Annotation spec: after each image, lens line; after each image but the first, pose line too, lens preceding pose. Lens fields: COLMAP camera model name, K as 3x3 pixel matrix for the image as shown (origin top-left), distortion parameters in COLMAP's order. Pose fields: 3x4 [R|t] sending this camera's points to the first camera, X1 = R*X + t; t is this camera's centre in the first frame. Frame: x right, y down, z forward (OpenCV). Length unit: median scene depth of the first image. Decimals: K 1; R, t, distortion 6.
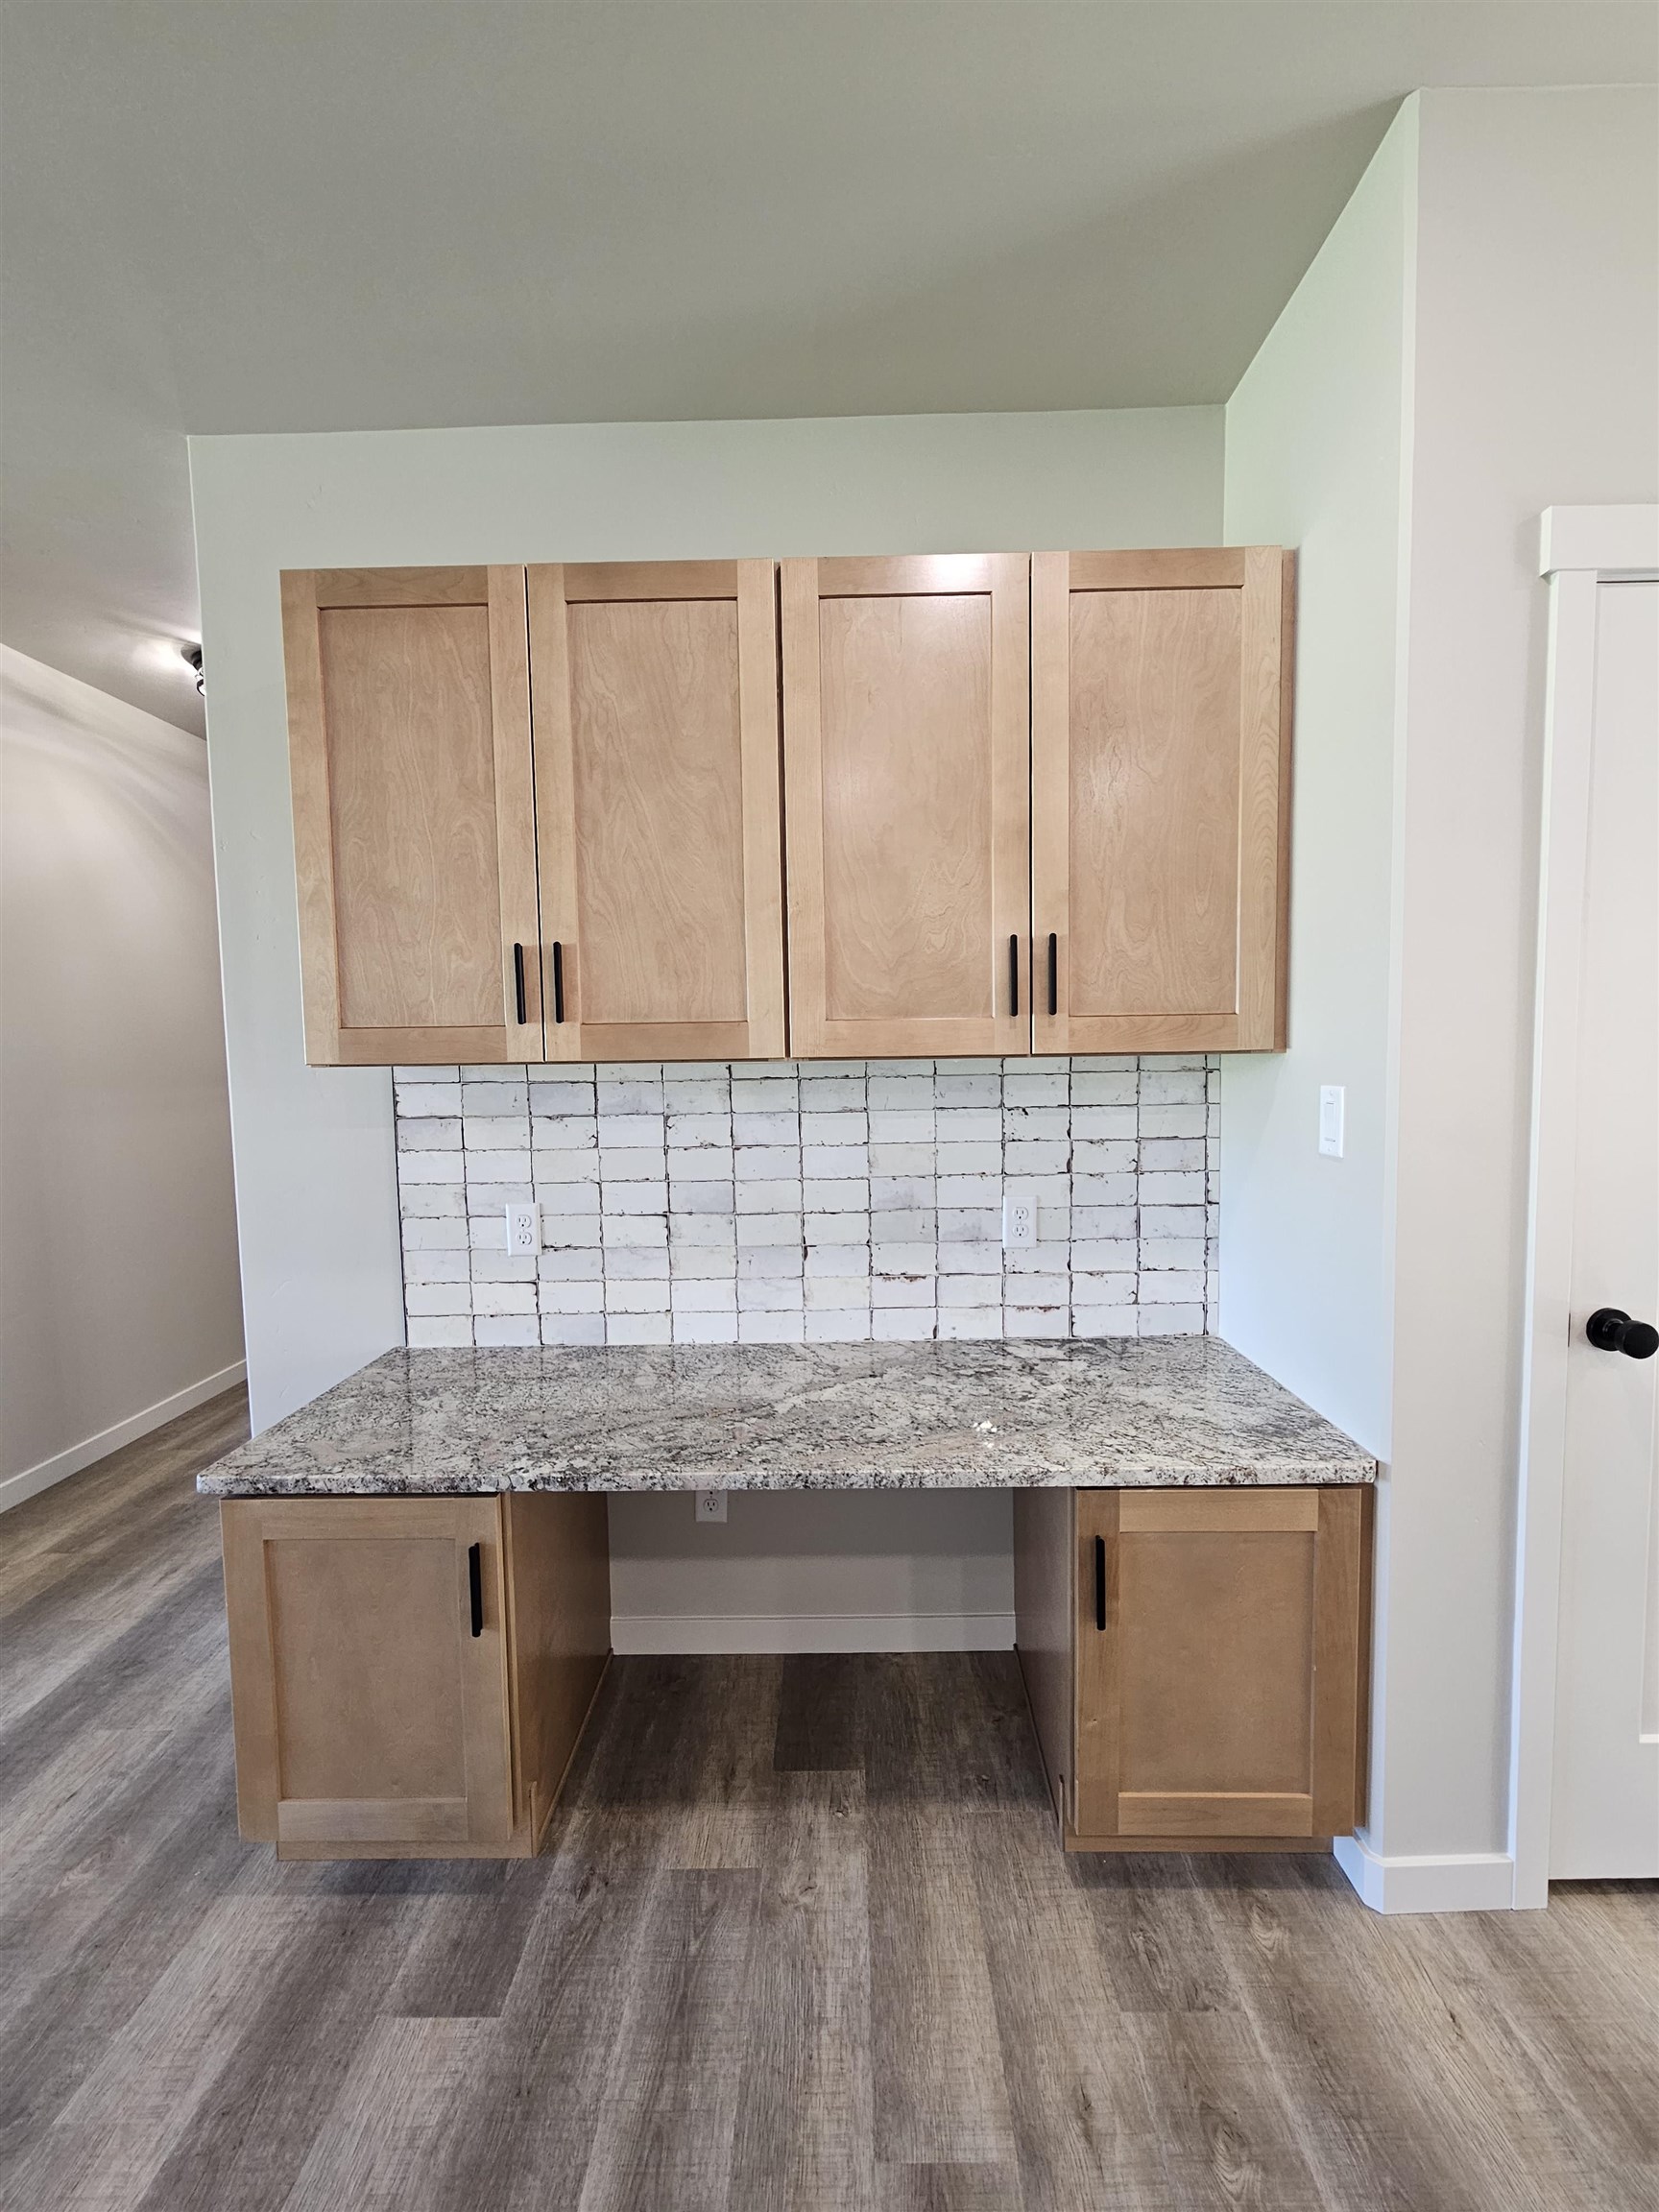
lens RADIAL K [[908.2, 0, 843.6], [0, 908.2, 1114.3], [0, 0, 1]] dist [-0.004849, 0.002011]
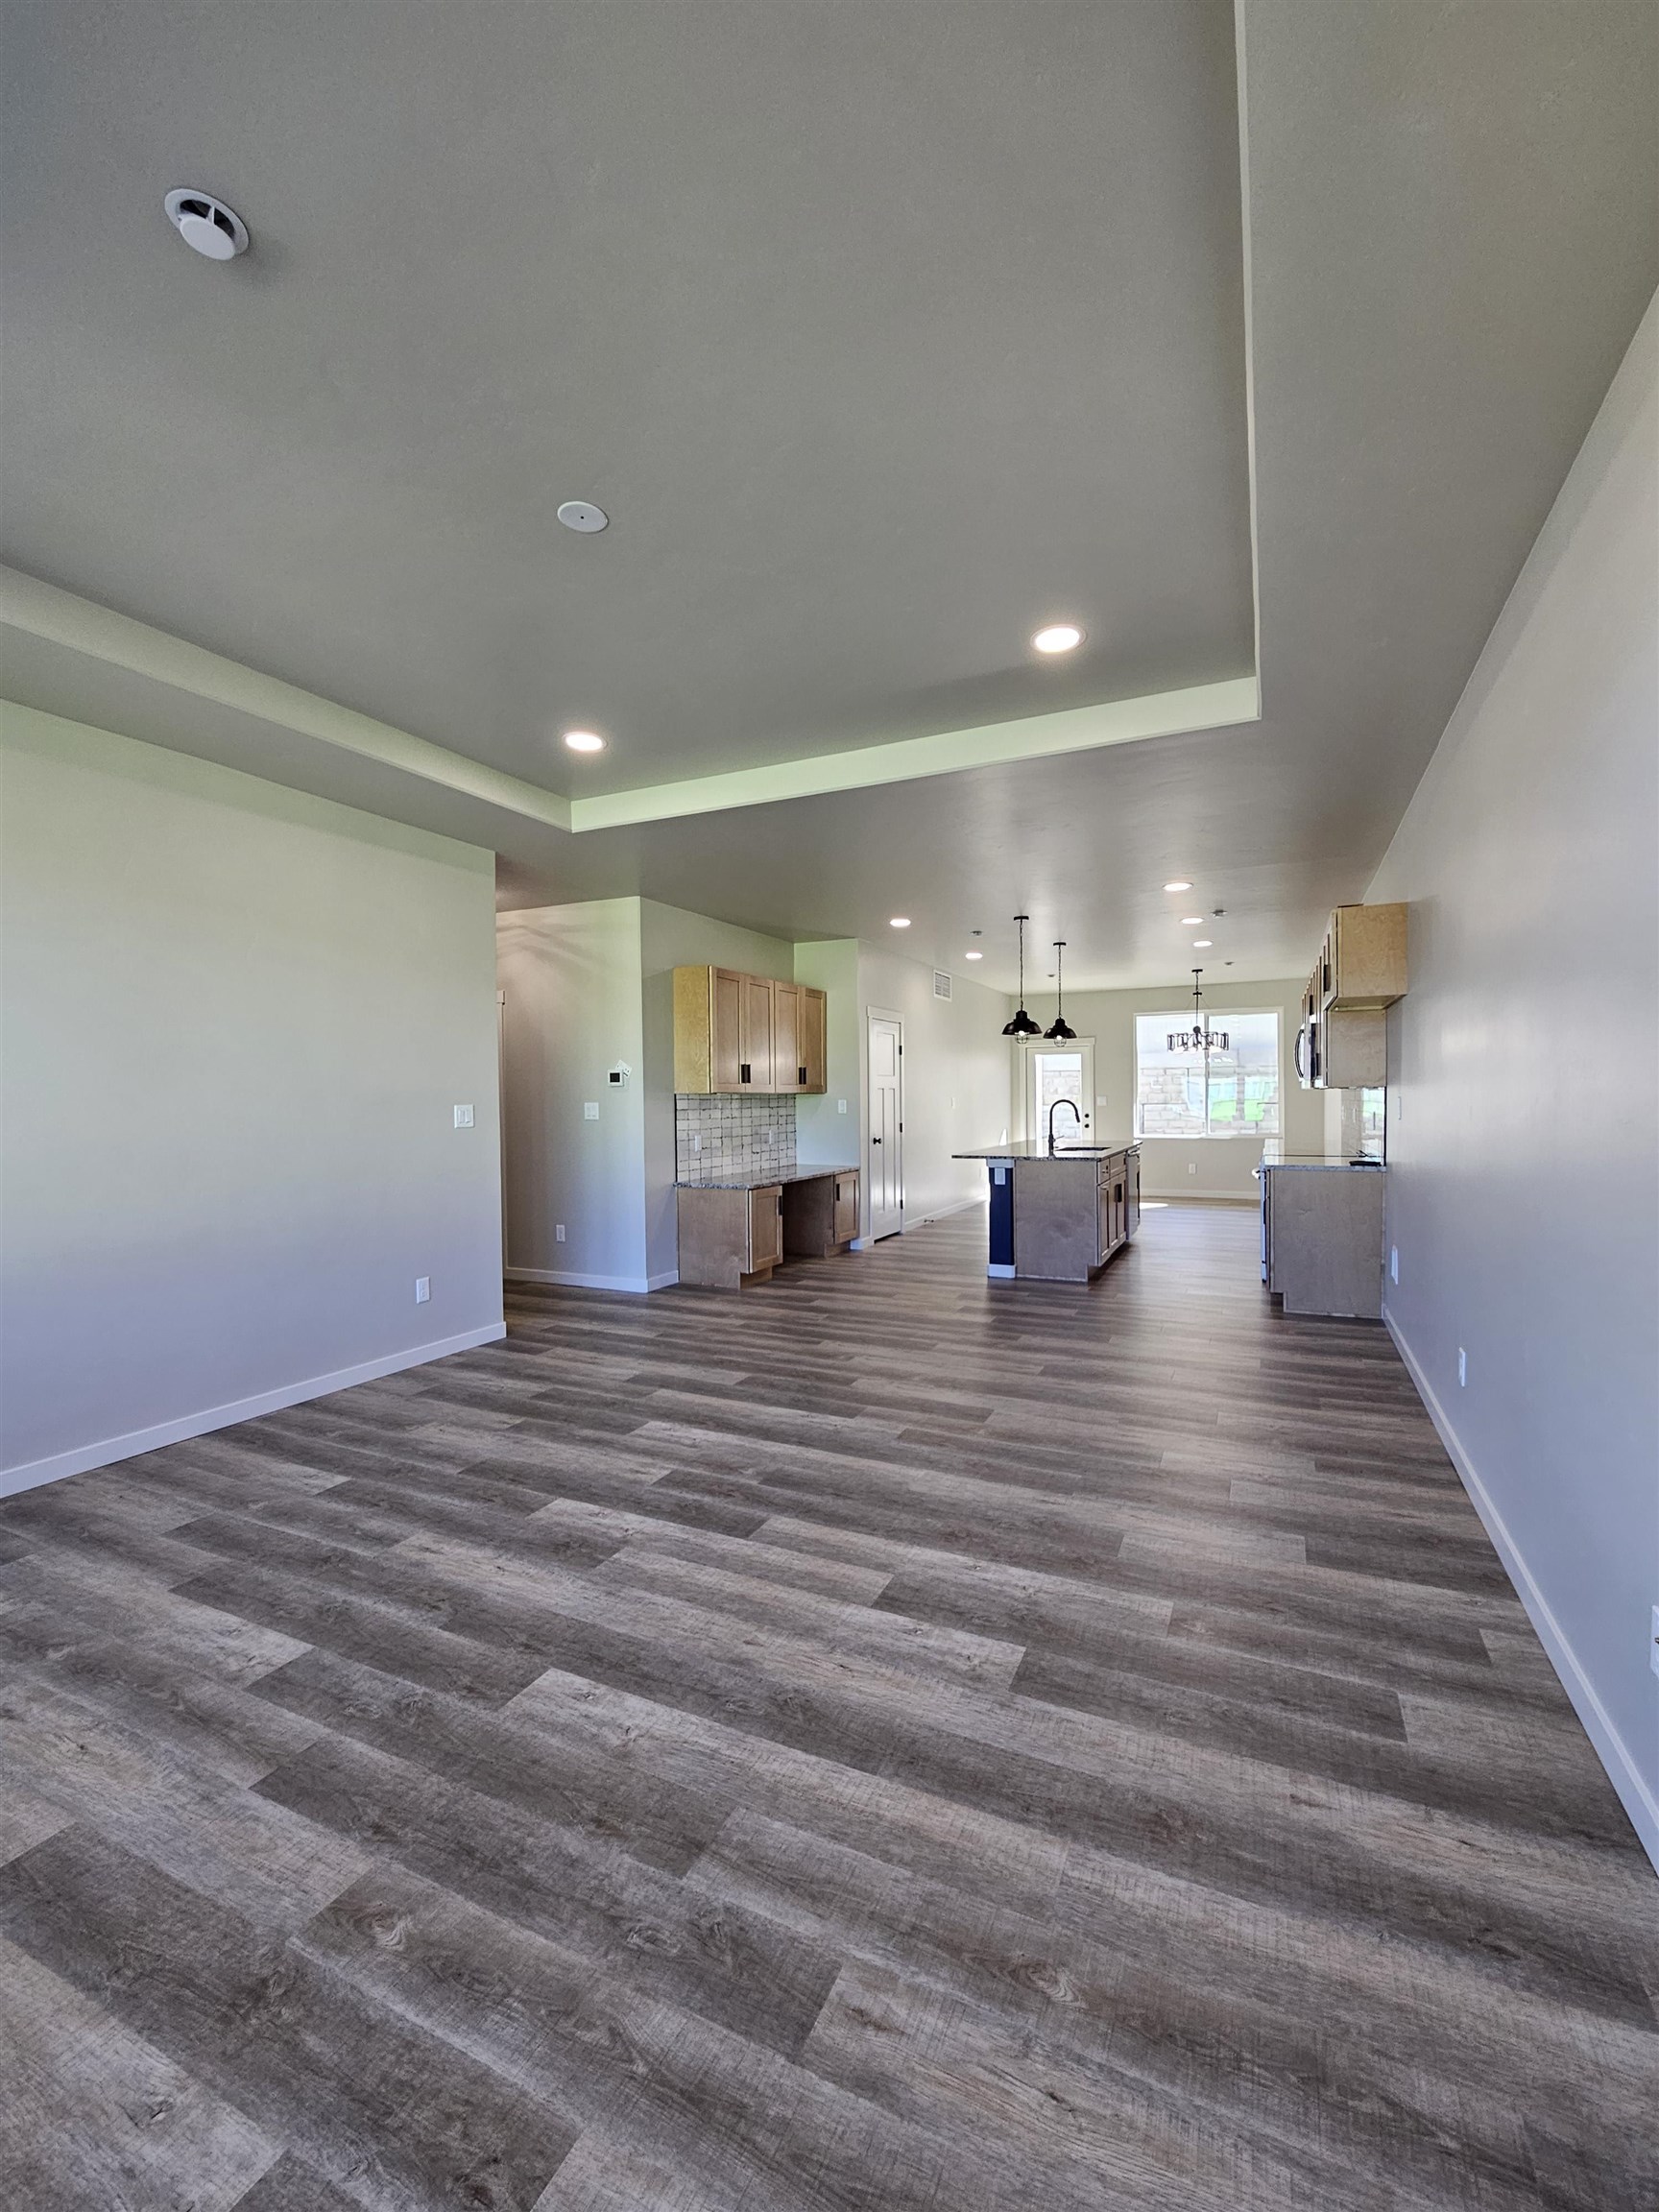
lens RADIAL K [[908.2, 0, 843.6], [0, 908.2, 1114.3], [0, 0, 1]] dist [-0.004849, 0.002011]
pose [[0.416215, -0.003472, 0.909259, -3.179105], [0.063239, 0.997682, -0.025138, 0.138989], [-0.907064, 0.067964, 0.415470, -0.881799]]
